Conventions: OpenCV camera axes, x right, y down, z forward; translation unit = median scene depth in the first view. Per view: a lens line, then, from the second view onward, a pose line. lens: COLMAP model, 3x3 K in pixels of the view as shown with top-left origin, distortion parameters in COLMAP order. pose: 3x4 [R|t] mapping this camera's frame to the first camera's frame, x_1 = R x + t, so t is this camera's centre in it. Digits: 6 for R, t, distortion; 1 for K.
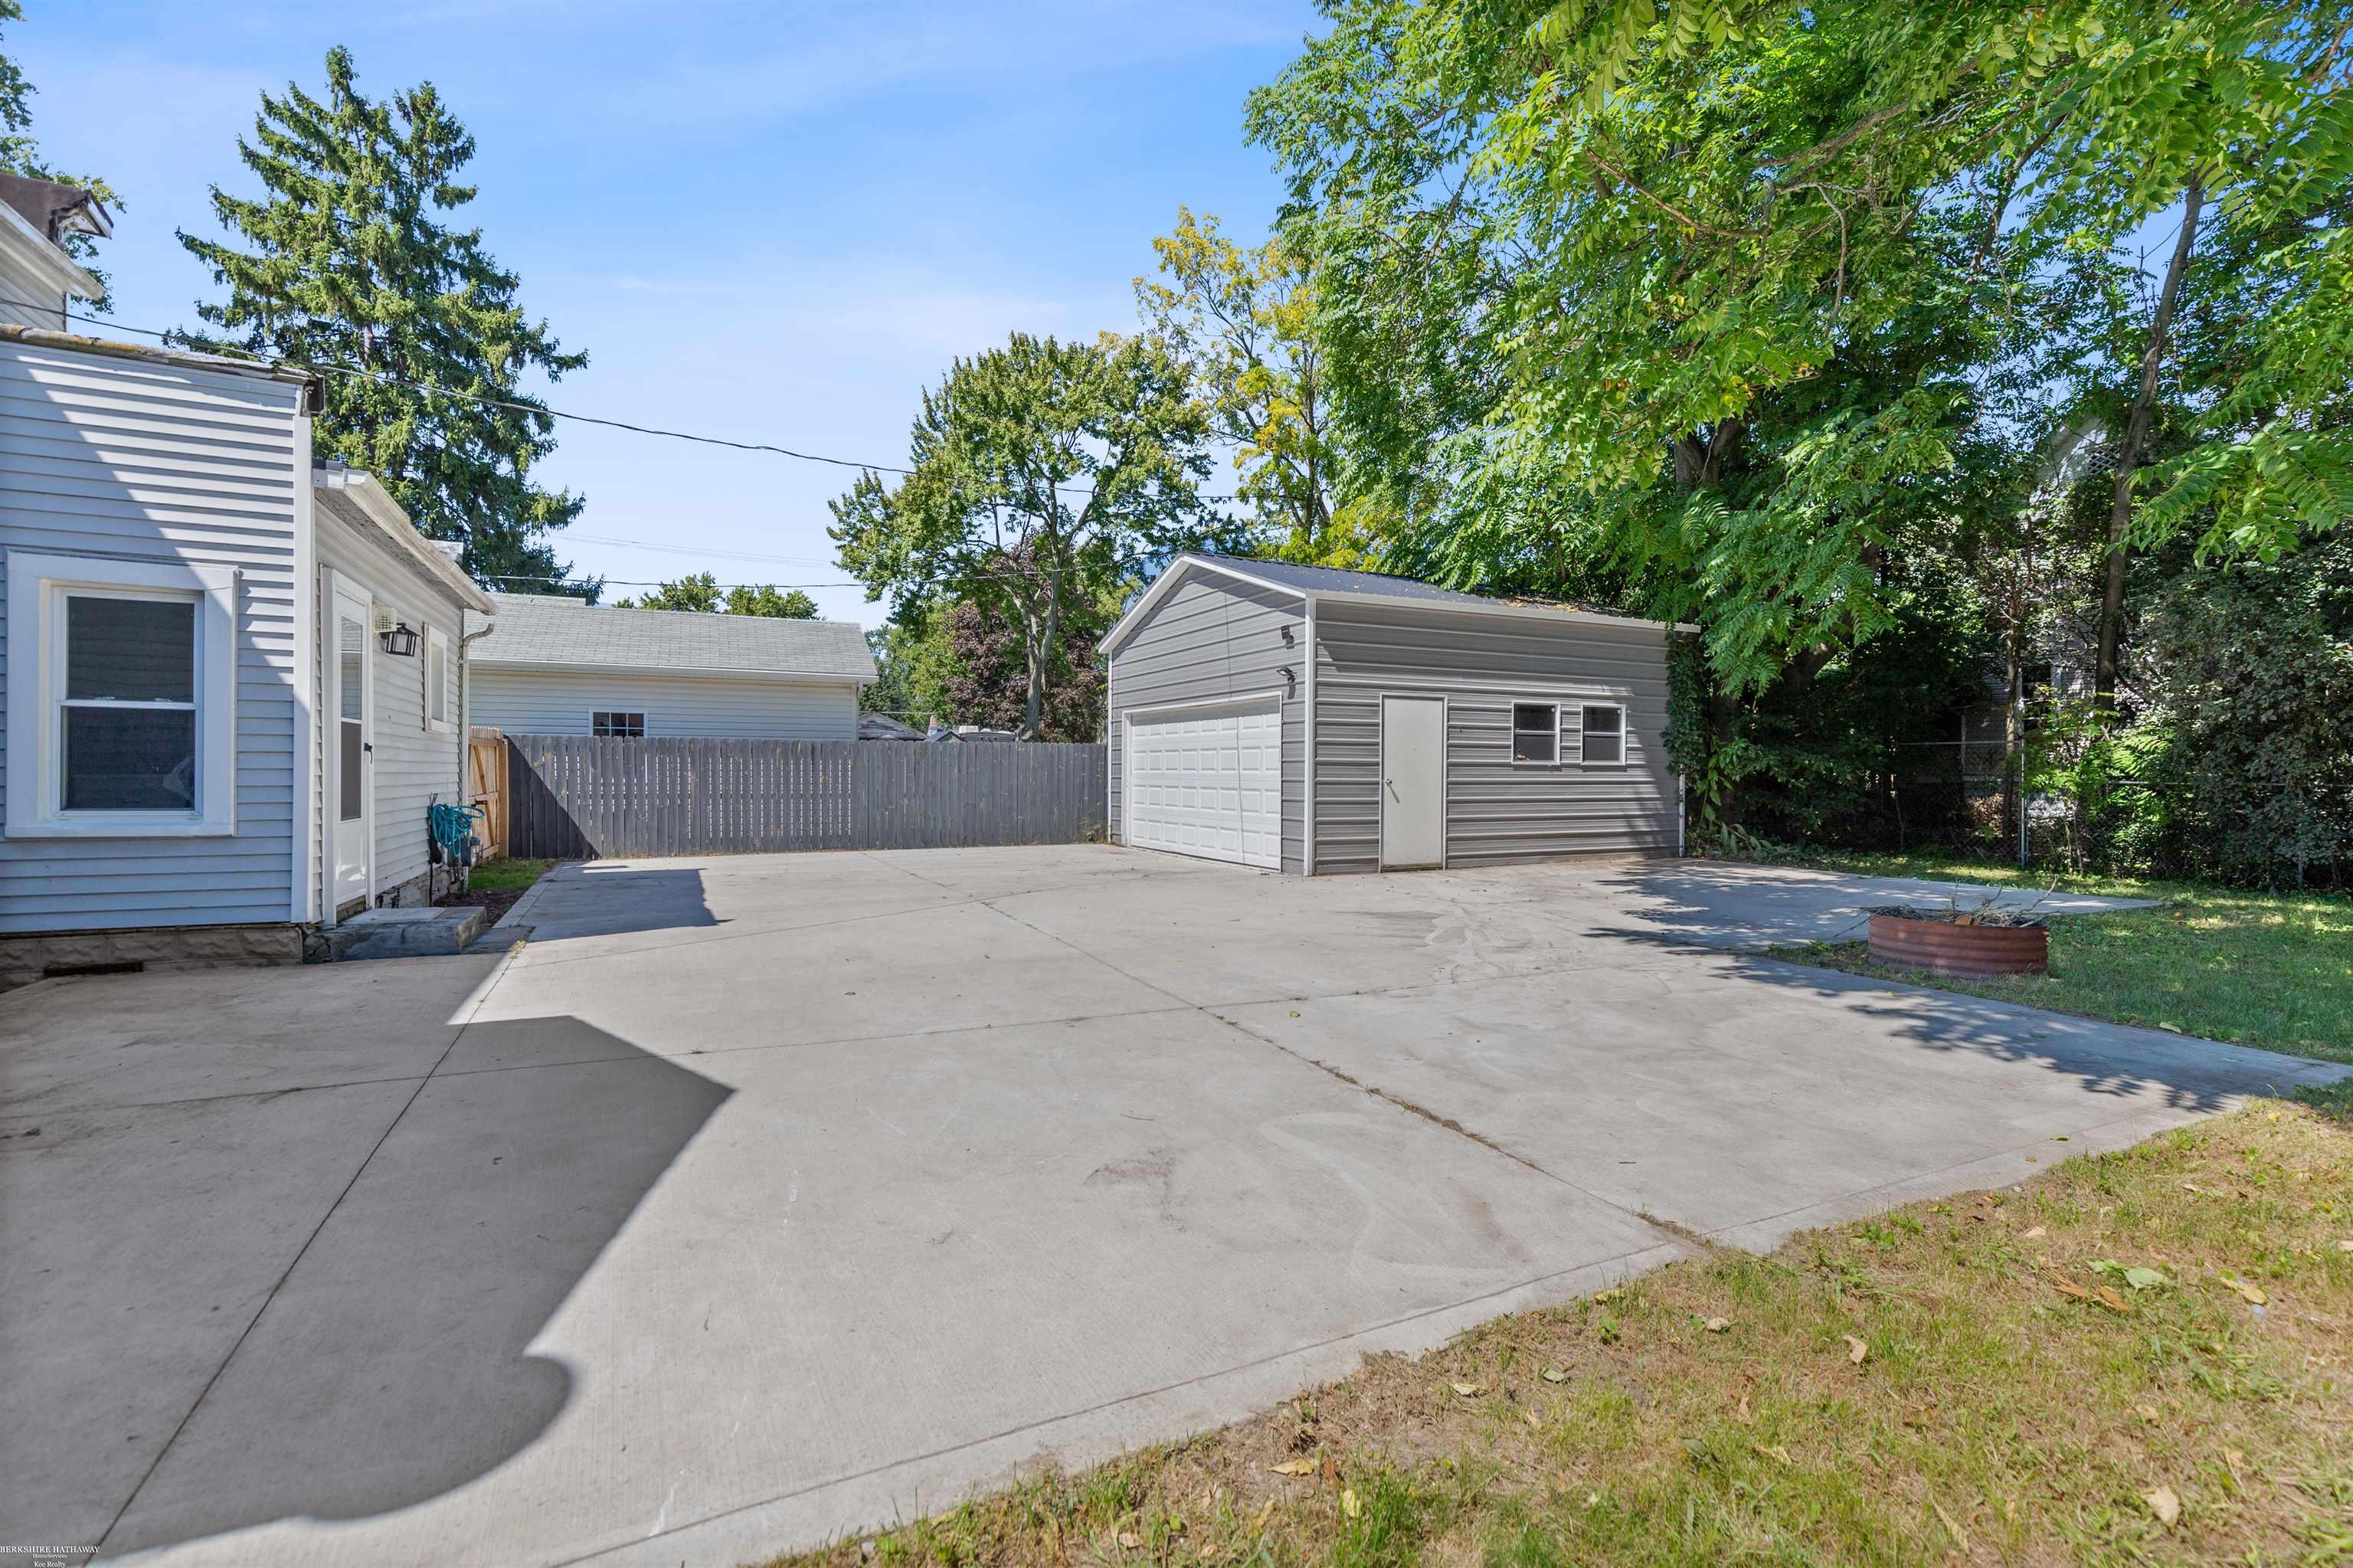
lens RADIAL K [[1076.8, 0, 1190.8], [0, 1076.8, 780.7], [0, 0, 1]] dist [0.000754, 0.000296]
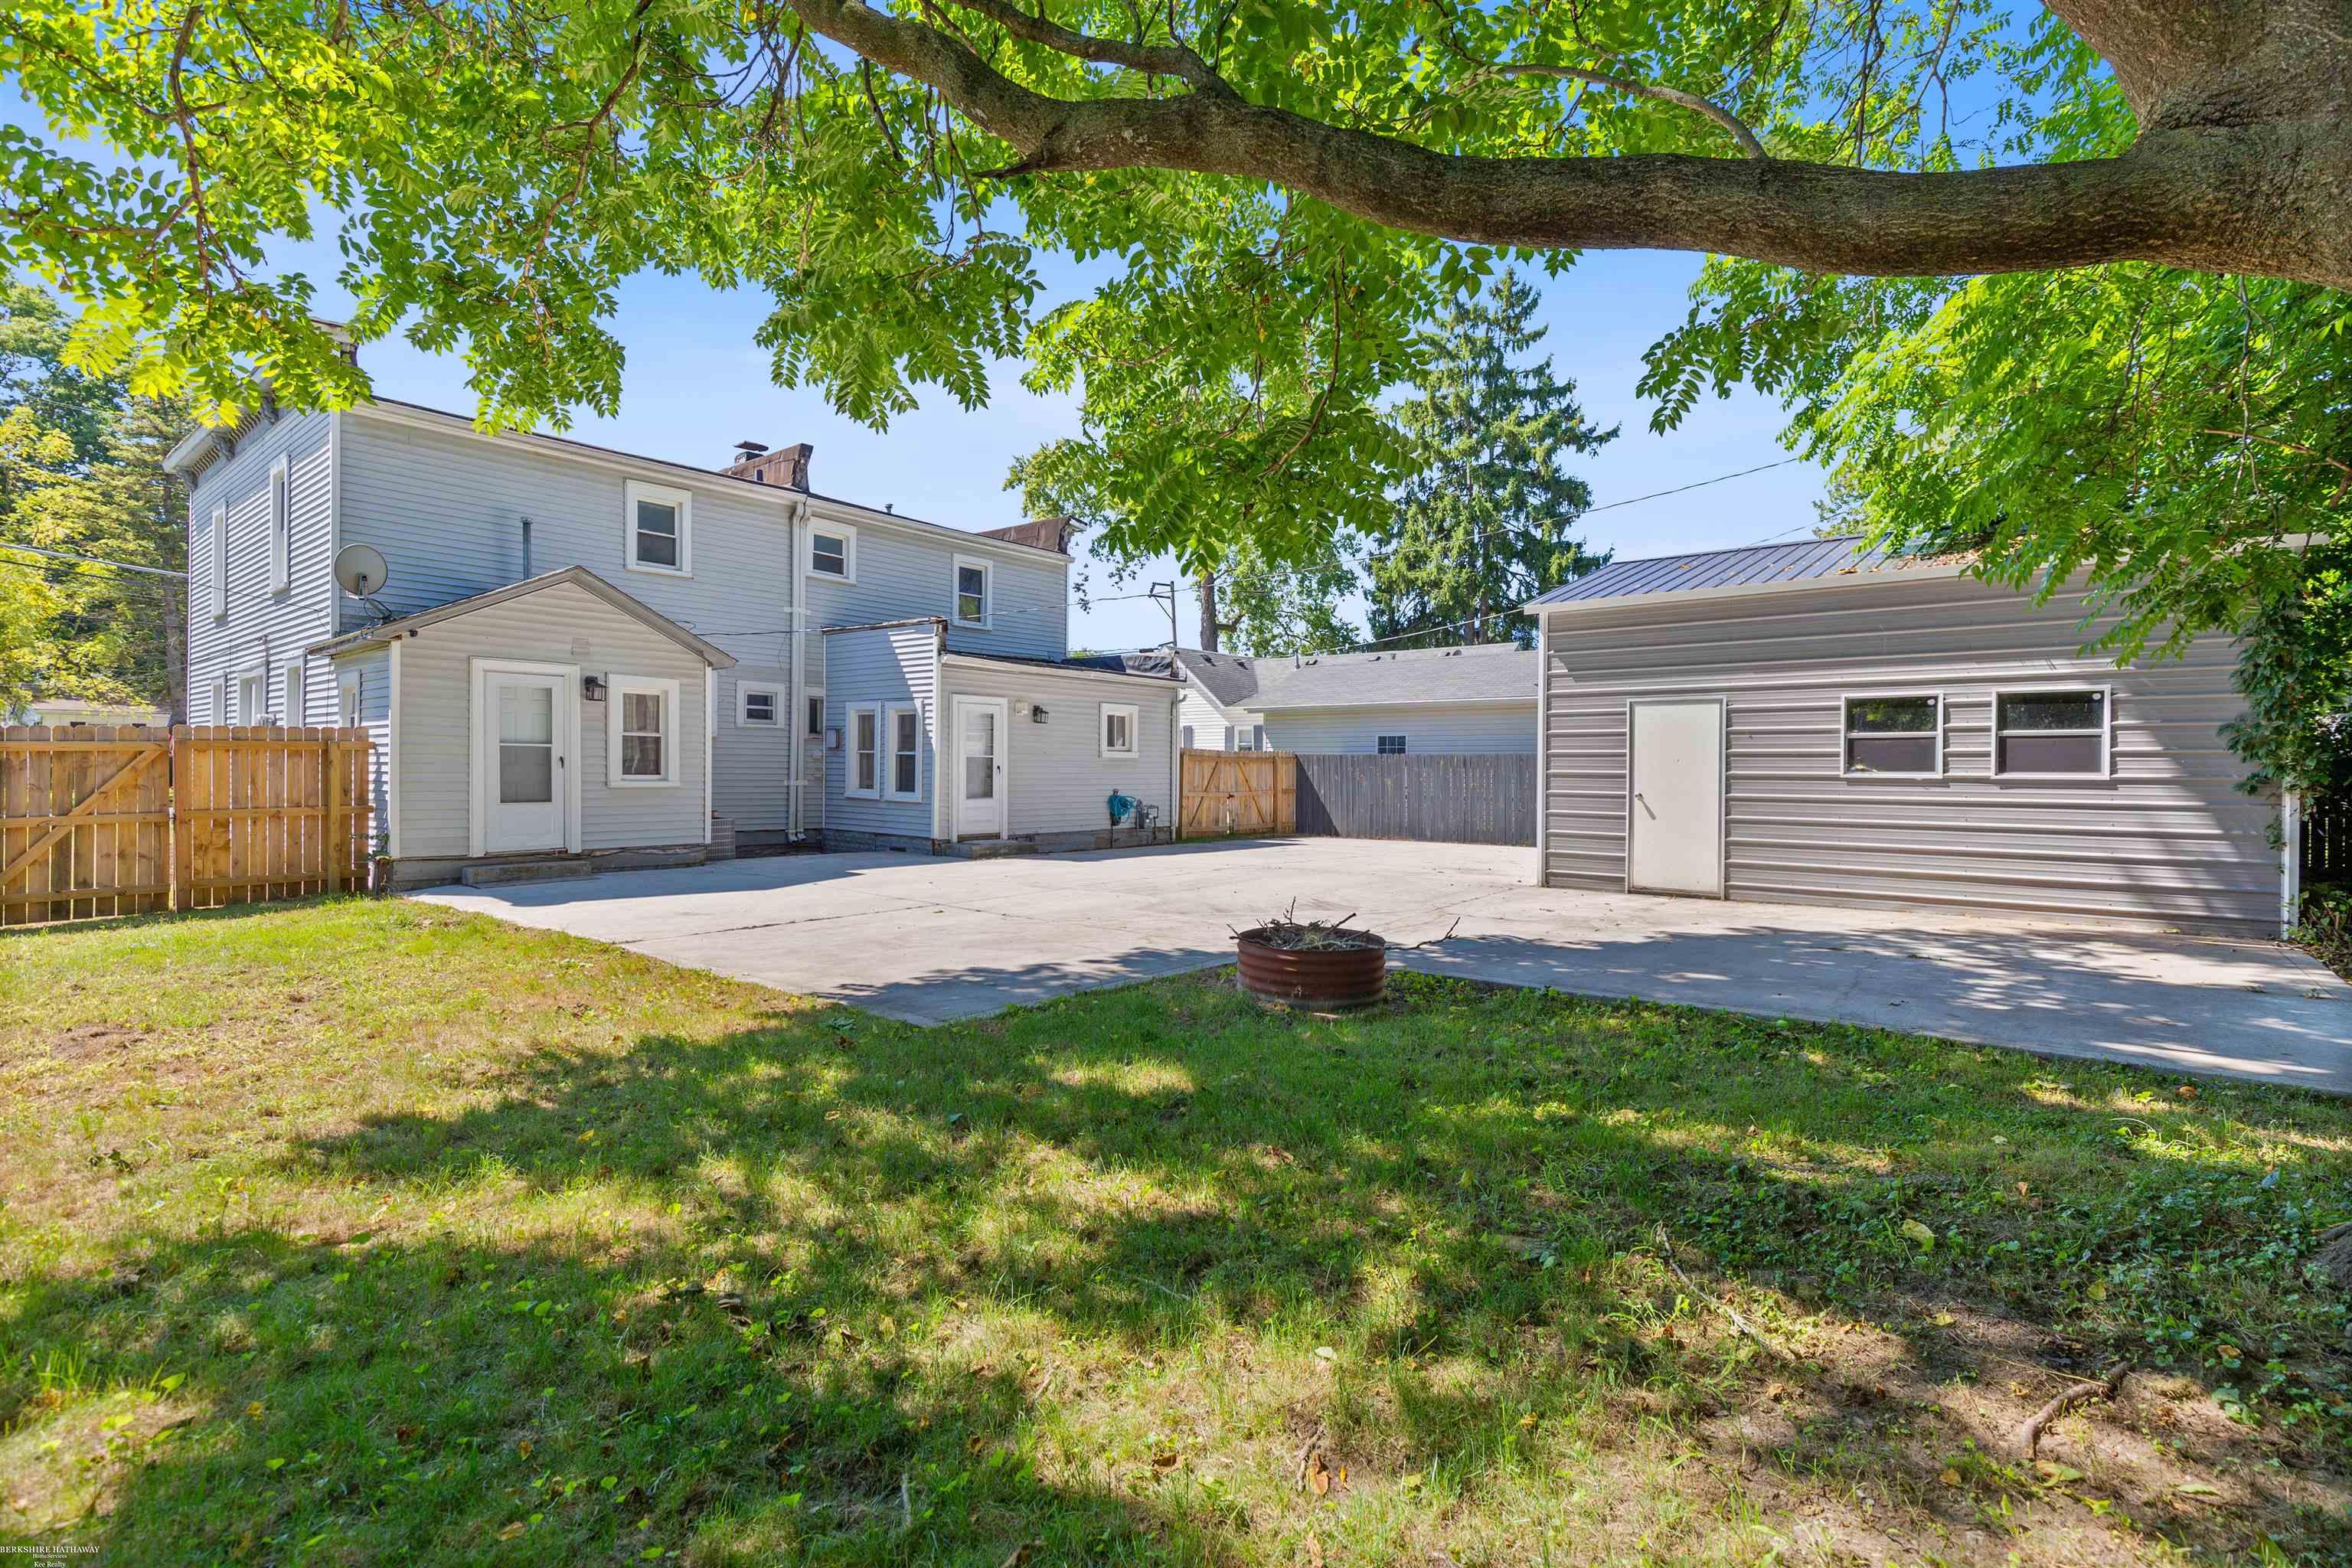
lens RADIAL K [[1076.3, 0, 1217.3], [0, 1076.3, 773.2], [0, 0, 1]] dist [0.000754, 0.000296]
pose [[0.406516, 0.003001, -0.913639, 0.381021], [-0.012940, 0.999913, -0.002473, -0.004970], [0.913552, 0.012827, 0.406519, 0.129483]]
